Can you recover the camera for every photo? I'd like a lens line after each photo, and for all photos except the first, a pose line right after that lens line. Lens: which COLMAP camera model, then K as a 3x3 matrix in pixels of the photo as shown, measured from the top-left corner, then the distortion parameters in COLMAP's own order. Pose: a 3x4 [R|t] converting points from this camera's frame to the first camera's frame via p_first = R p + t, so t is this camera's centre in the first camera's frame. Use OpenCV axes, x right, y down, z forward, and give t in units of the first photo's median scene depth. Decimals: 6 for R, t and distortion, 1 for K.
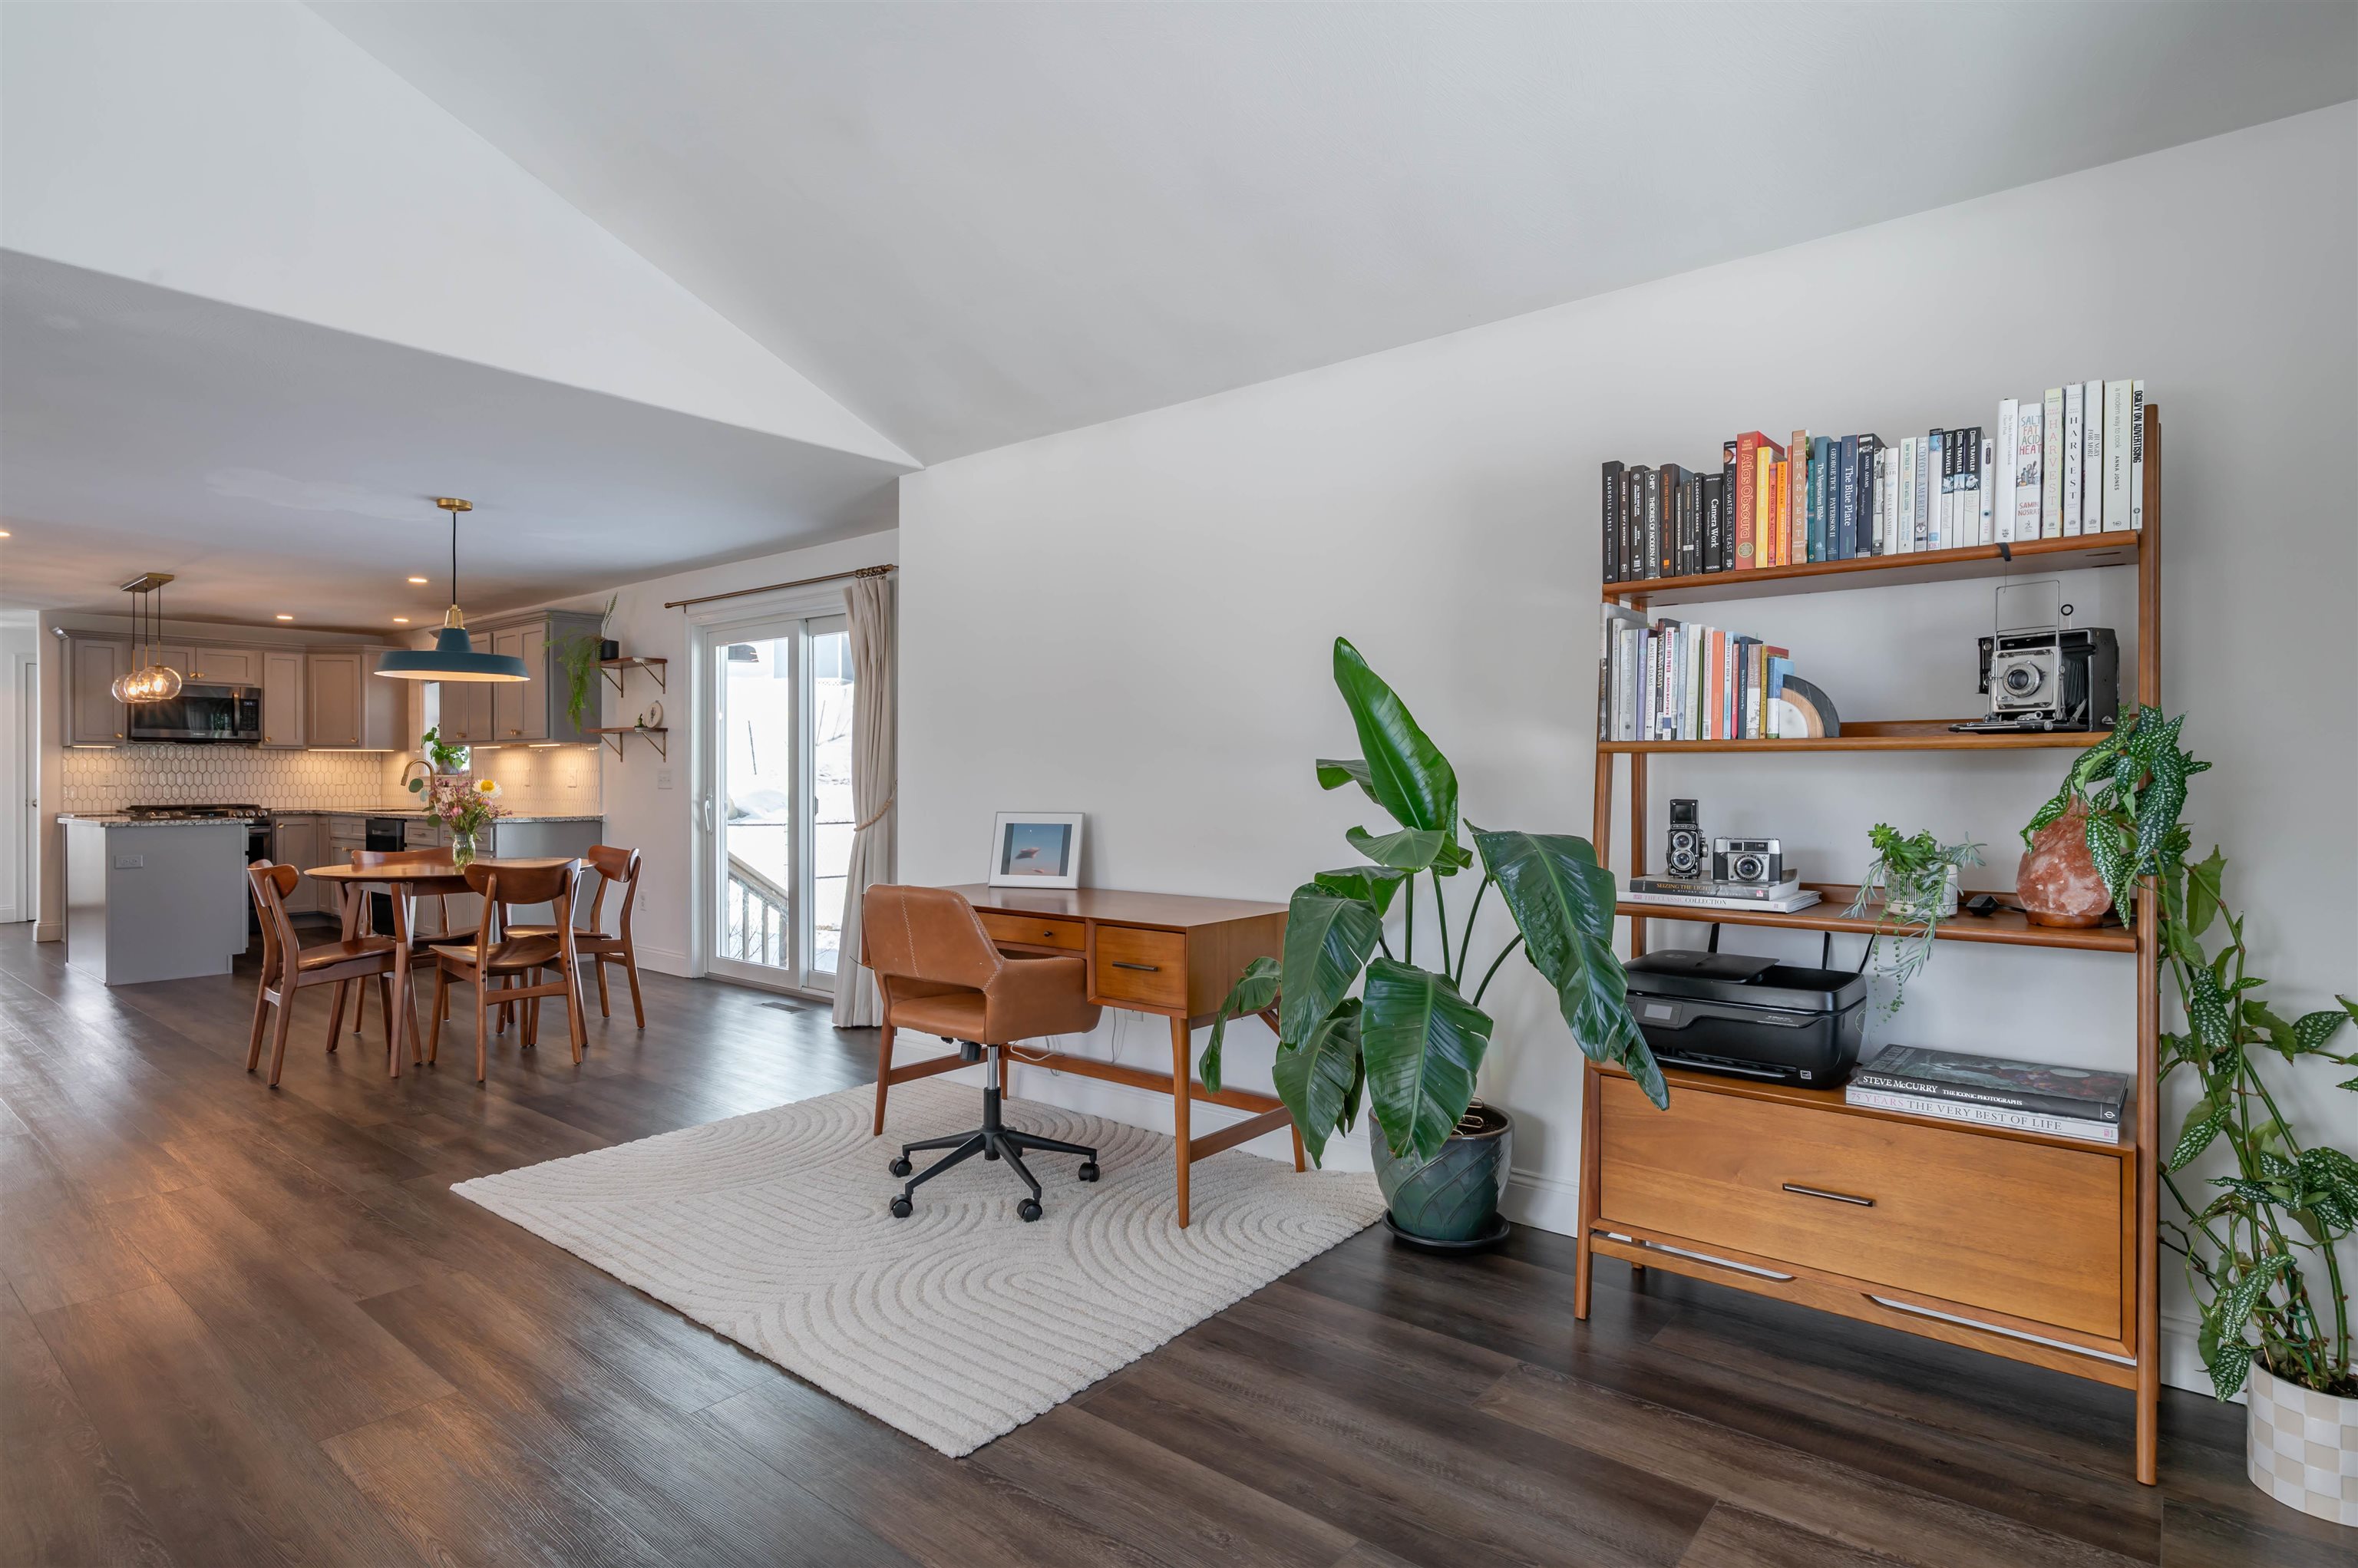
lens RADIAL K [[1199.4, 0, 1155.8], [0, 1199.4, 778.3], [0, 0, 1]] dist [0.001811, -0.000319]
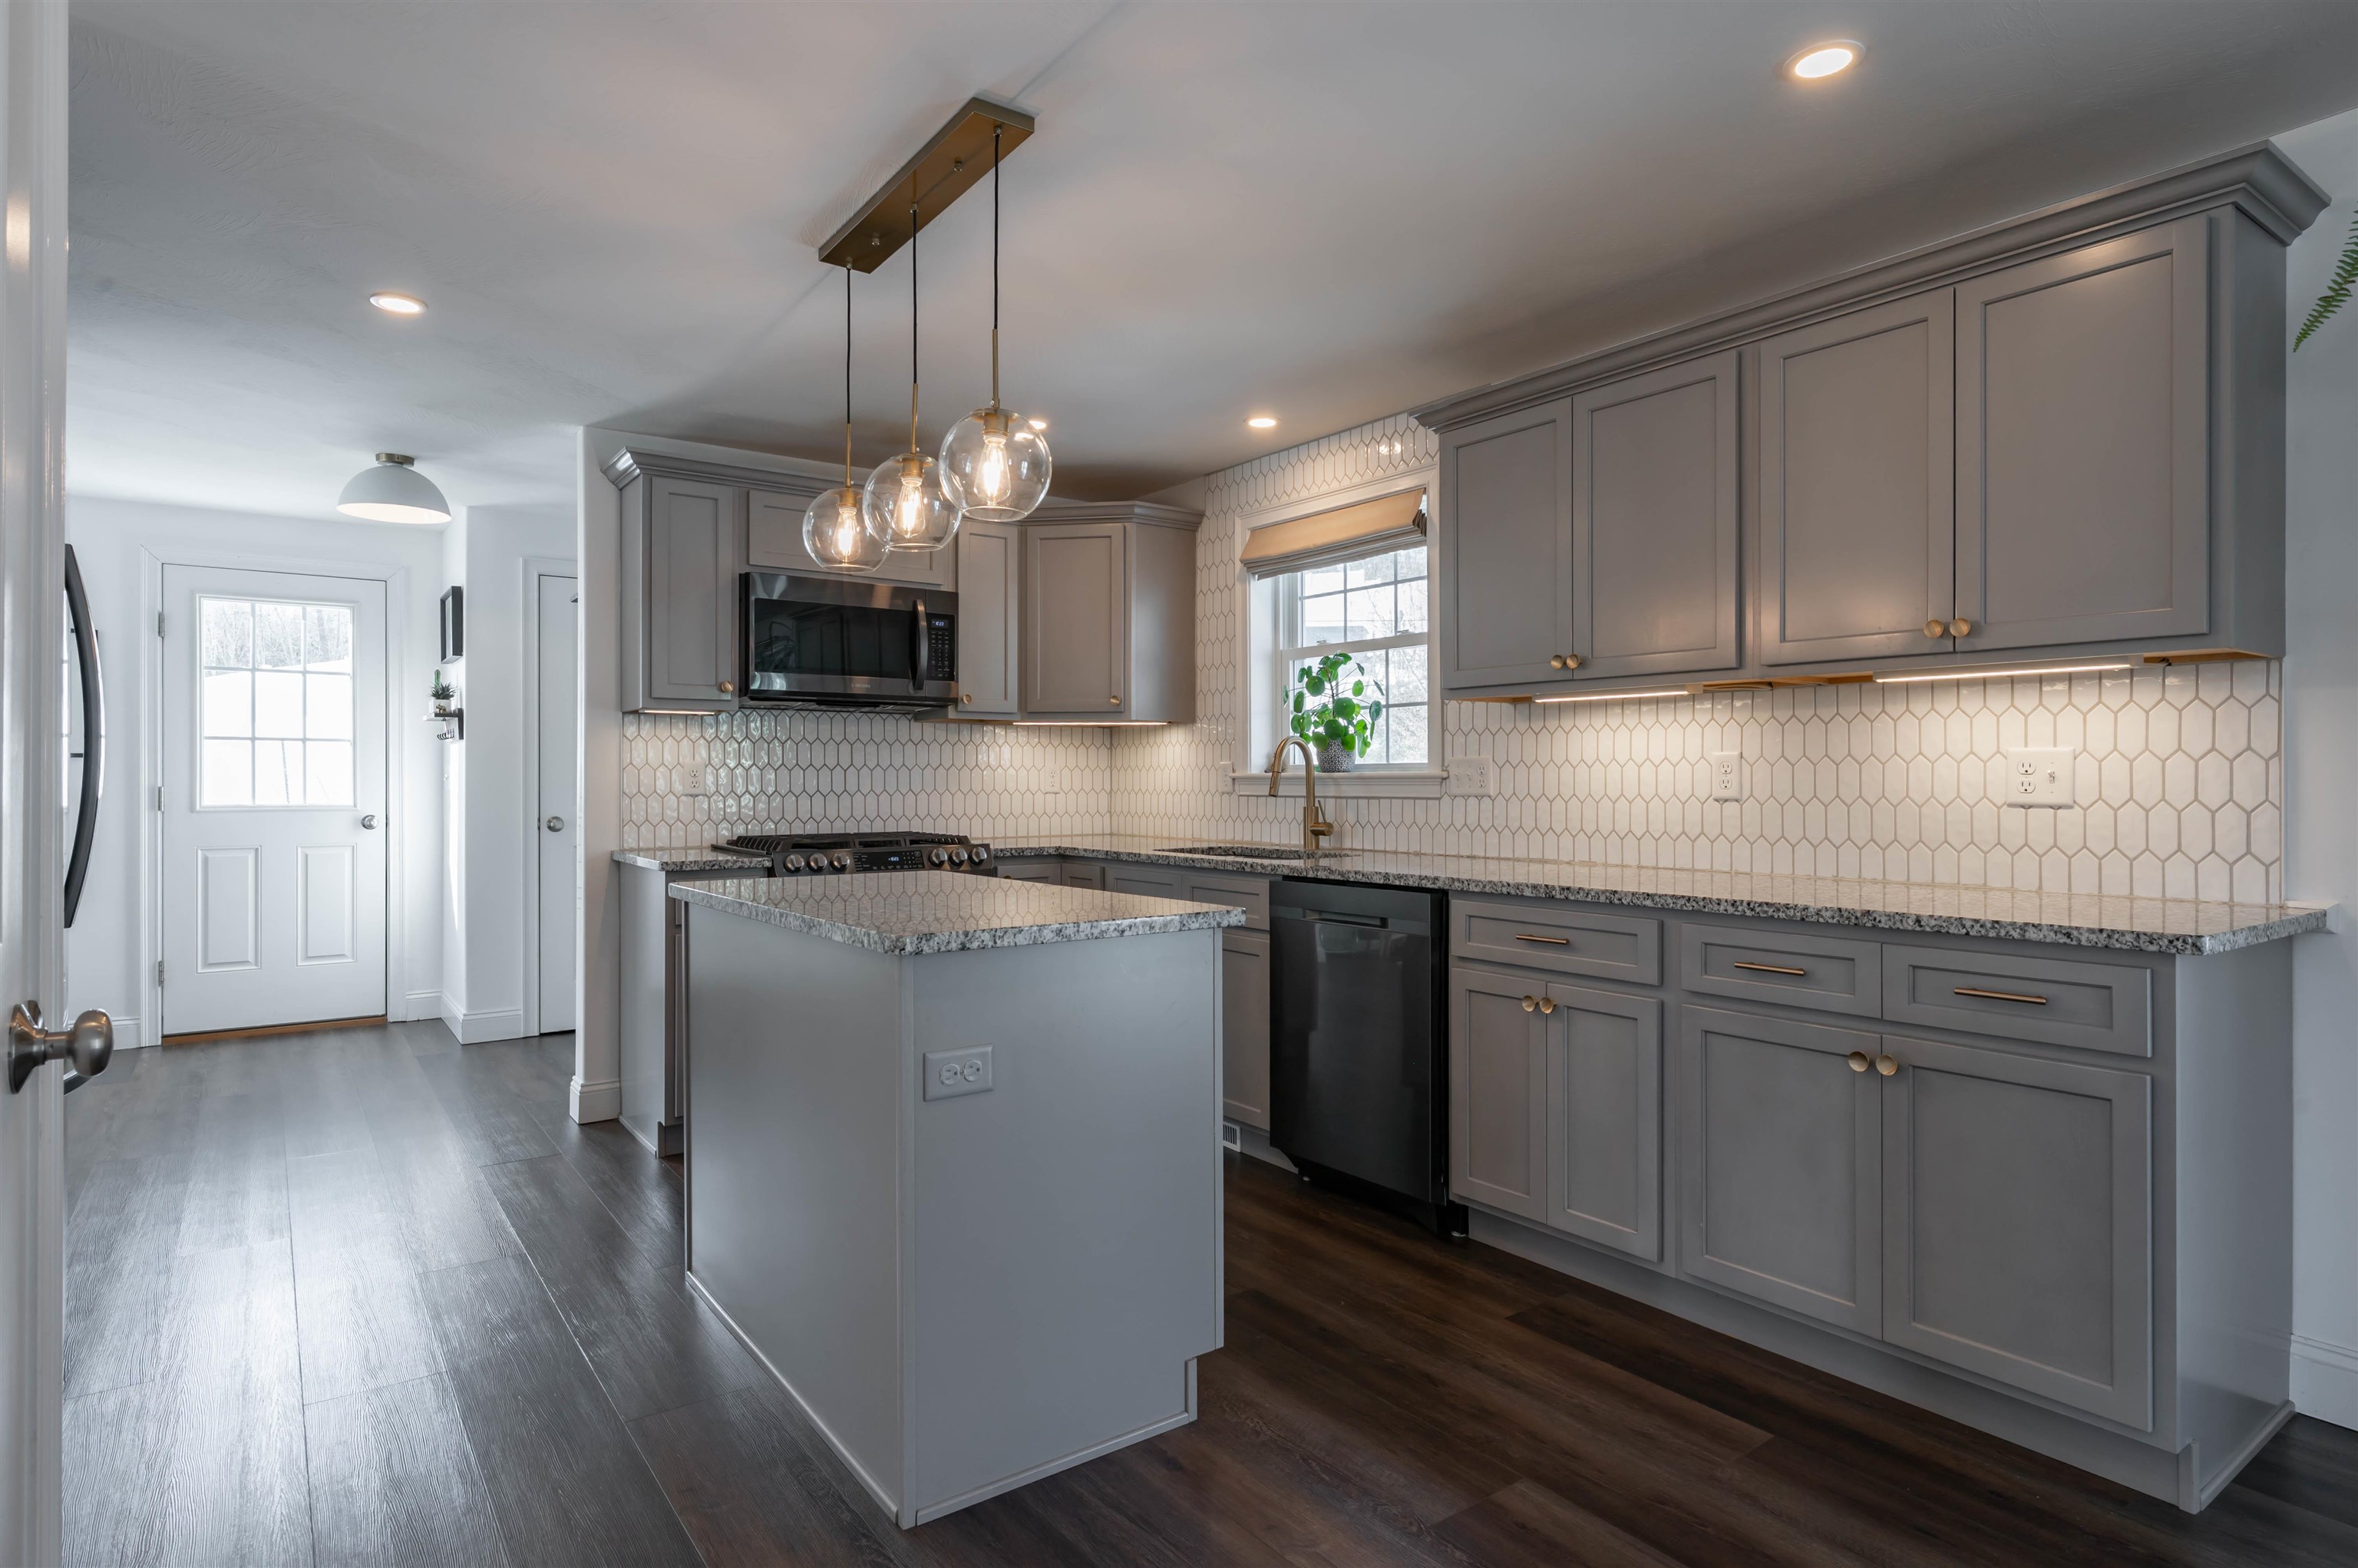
lens RADIAL K [[1224.9, 0, 1155.2], [0, 1224.9, 783.6], [0, 0, 1]] dist [-0.006498, 0.003758]
pose [[0.967914, 0.003964, -0.251251, -0.556007], [-0.002918, 0.999985, 0.004532, -0.000999], [0.251265, -0.003654, 0.967911, 0.555665]]
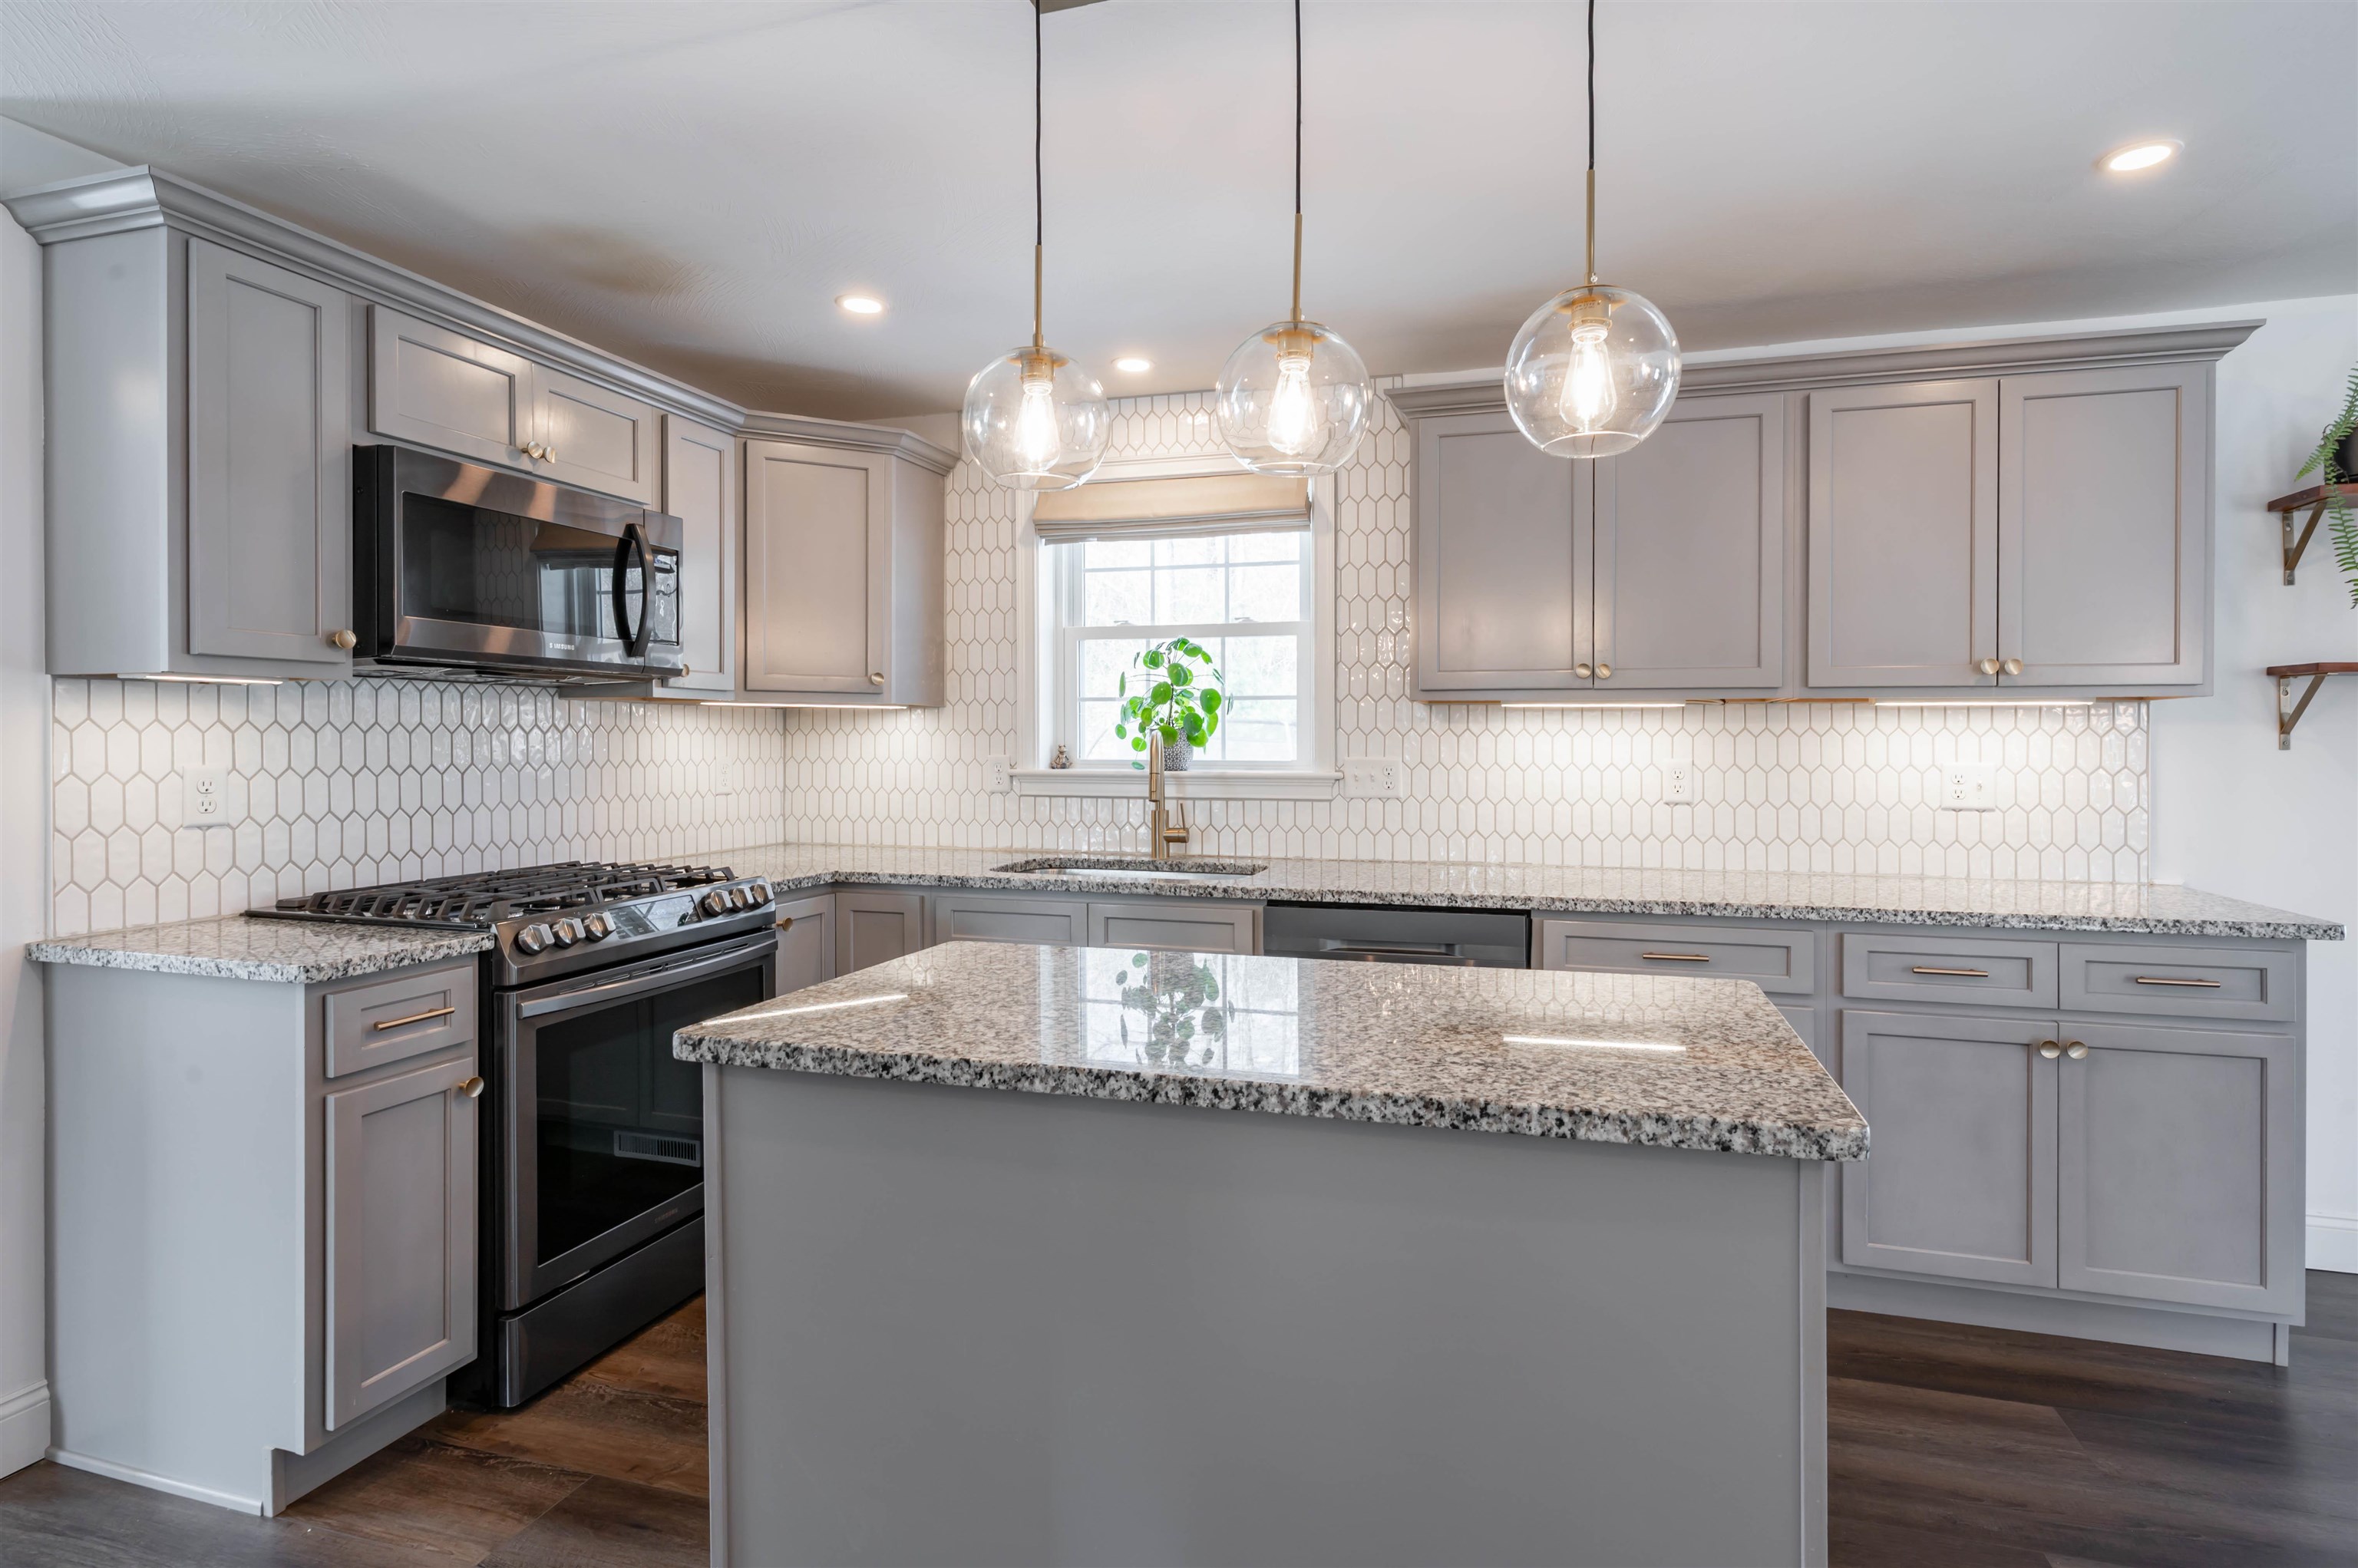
lens RADIAL K [[1155.9, 0, 1214.4], [0, 1155.9, 753.1], [0, 0, 1]] dist [-0.004411, 0.003061]
pose [[0.921221, -0.000203, 0.389040, -0.747420], [-0.003654, 0.999951, 0.009175, -0.012973], [-0.389023, -0.009873, 0.921175, 0.655708]]
